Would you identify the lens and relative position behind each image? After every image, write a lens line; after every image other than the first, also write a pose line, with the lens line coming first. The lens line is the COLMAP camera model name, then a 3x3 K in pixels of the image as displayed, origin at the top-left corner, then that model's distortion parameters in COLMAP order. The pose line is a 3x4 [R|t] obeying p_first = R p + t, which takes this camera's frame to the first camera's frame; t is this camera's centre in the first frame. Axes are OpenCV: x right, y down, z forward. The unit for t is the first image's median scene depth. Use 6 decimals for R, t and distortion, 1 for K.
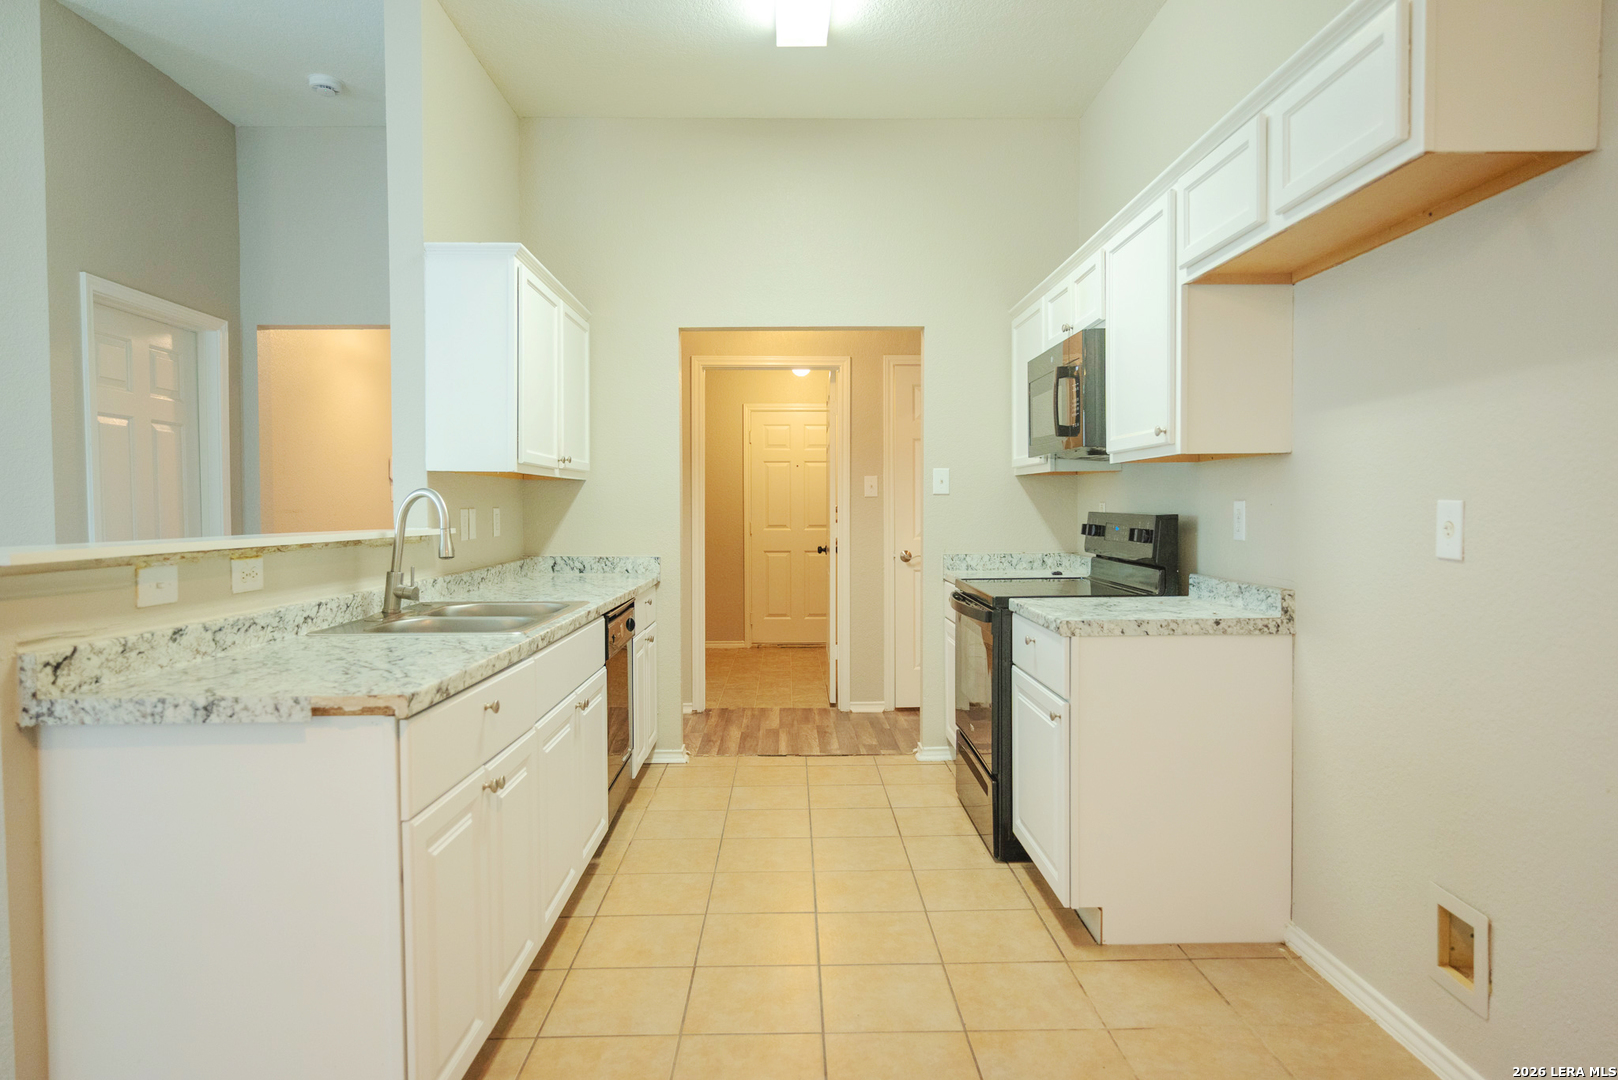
lens RADIAL K [[983.3, 0, 805.8], [0, 983.3, 537.0], [0, 0, 1]] dist [0.000923, 0.000503]
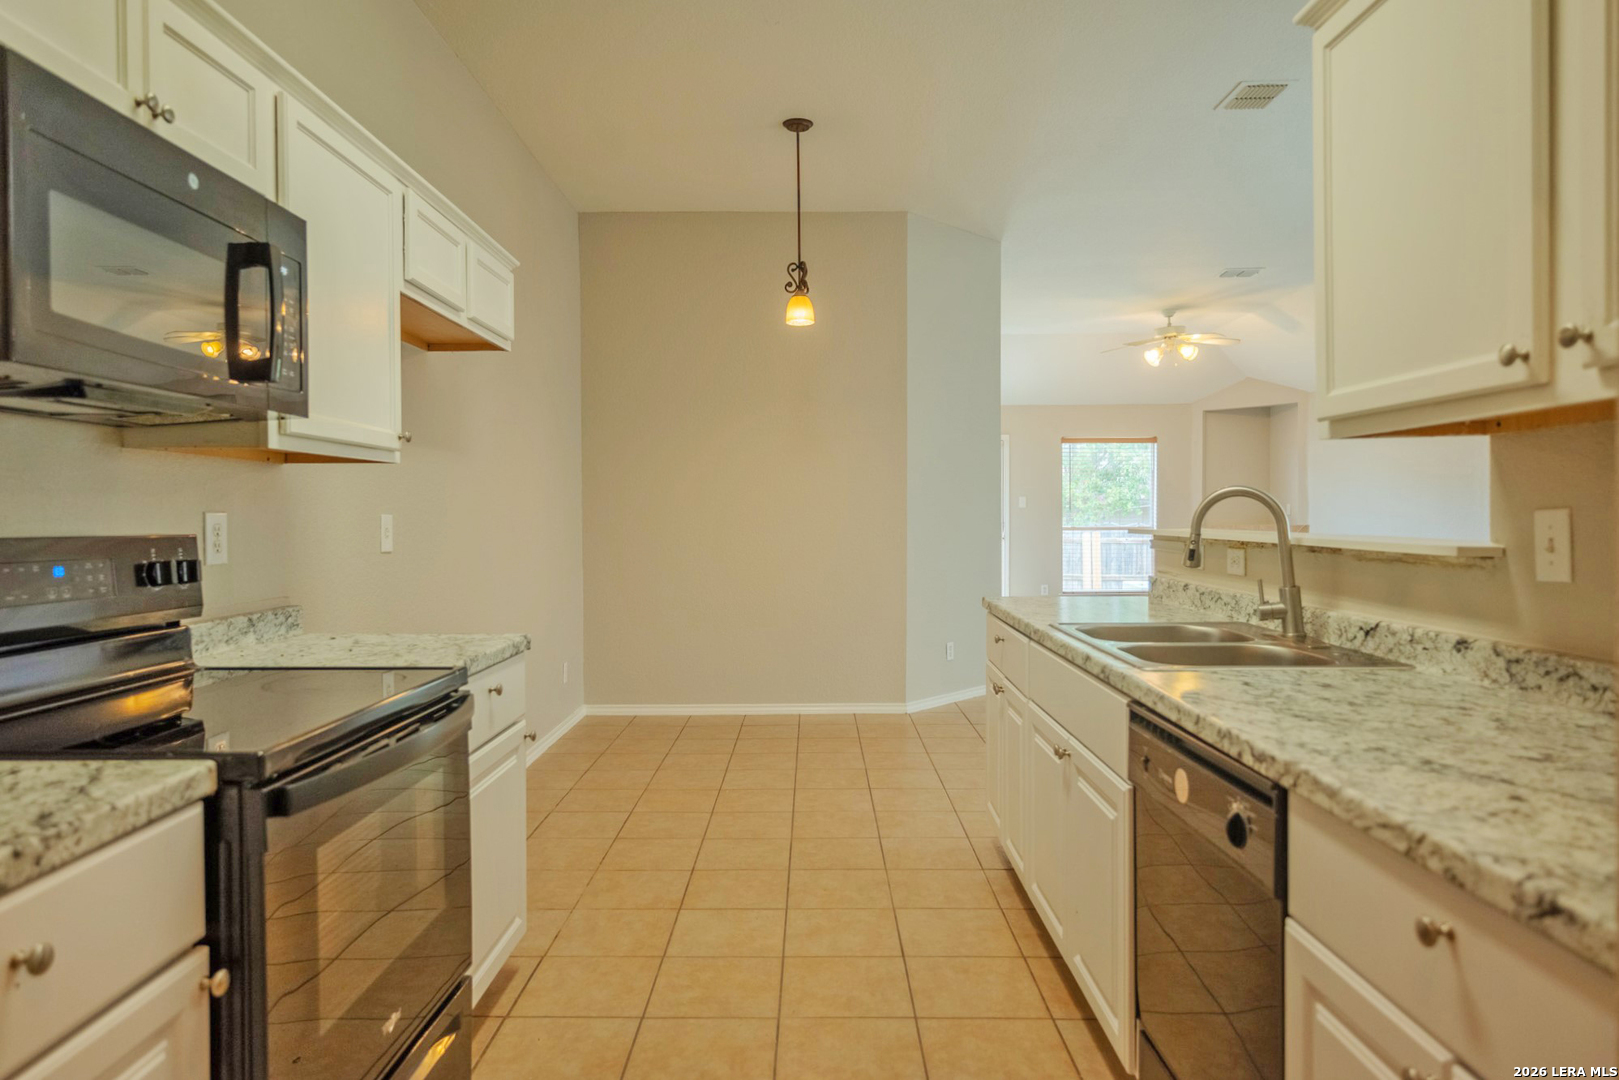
lens RADIAL K [[983.9, 0, 808.7], [0, 983.9, 531.3], [0, 0, 1]] dist [0.000923, 0.000503]
pose [[-0.999829, 0.007946, 0.016716, -0.033099], [0.008655, 0.999045, 0.042824, -0.056363], [-0.016360, 0.042962, -0.998943, 1.972681]]
